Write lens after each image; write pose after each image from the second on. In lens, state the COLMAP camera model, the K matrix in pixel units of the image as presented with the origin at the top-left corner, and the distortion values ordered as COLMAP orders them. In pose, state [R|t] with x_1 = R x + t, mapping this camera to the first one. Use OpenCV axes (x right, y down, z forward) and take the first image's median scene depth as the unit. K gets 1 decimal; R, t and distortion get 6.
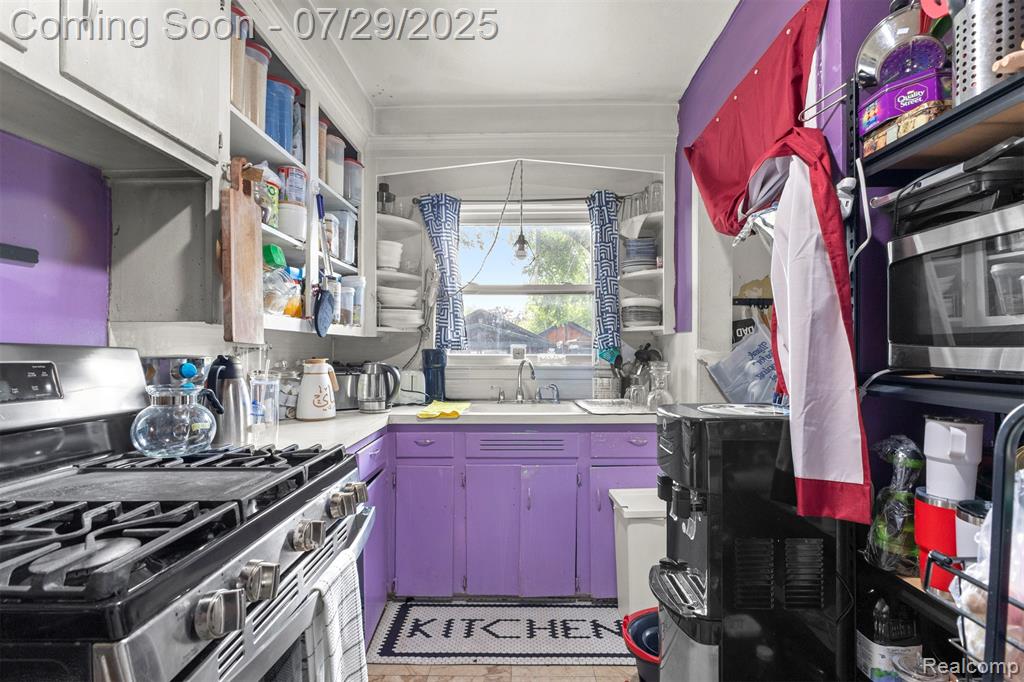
lens RADIAL K [[464.4, 0, 510.4], [0, 464.4, 355.0], [0, 0, 1]] dist [-0.004684, -0.001198]
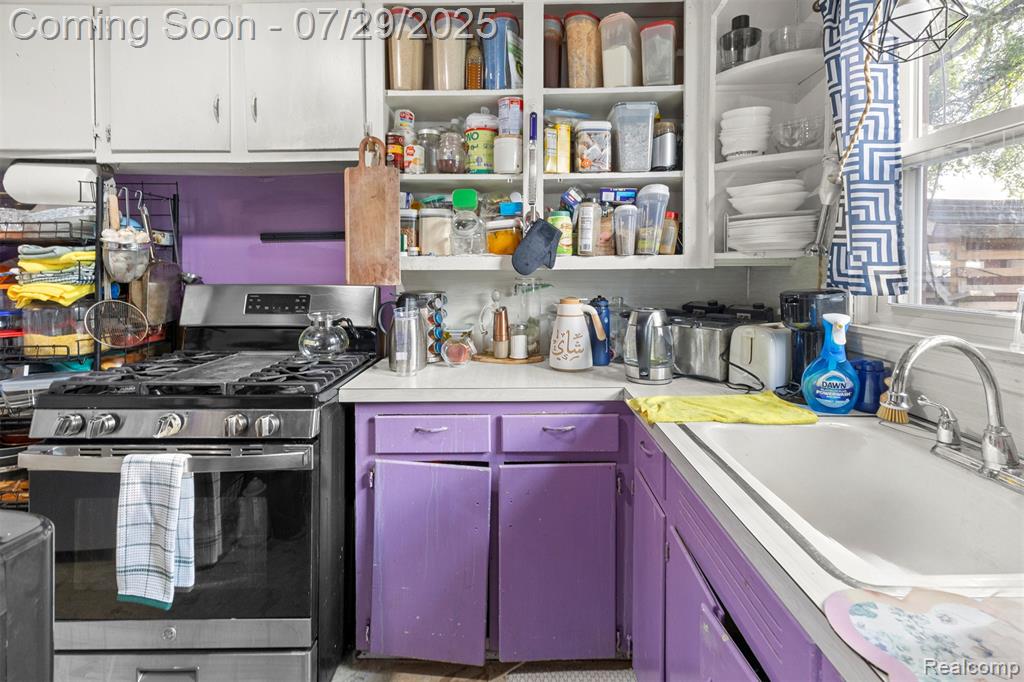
lens RADIAL K [[447.0, 0, 509.5], [0, 447.0, 263.3], [0, 0, 1]] dist [0.012756, -0.000804]
pose [[0.012174, -0.011000, -0.999865, 0.457341], [-0.005495, 0.999924, -0.011068, -0.051396], [0.999911, 0.005629, 0.012113, 0.980233]]
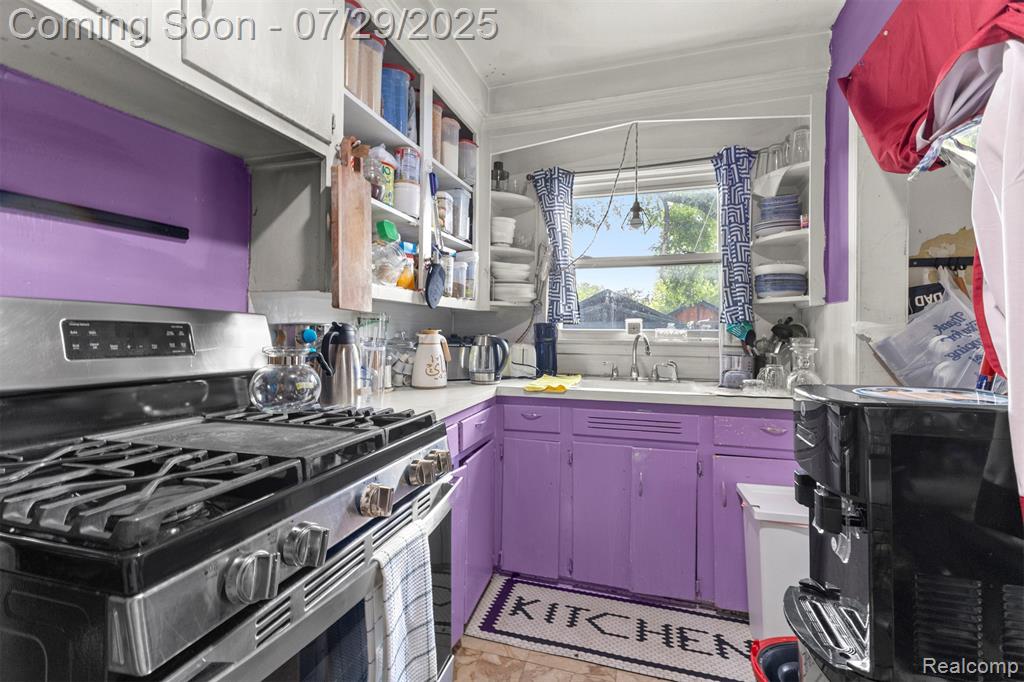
lens RADIAL K [[447.0, 0, 511.9], [0, 447.0, 326.1], [0, 0, 1]] dist [0.012756, -0.000804]
pose [[0.961608, 0.005011, -0.274382, 0.043314], [-0.010826, 0.999748, -0.019682, 0.019557], [0.274214, 0.021897, 0.961419, 0.083069]]
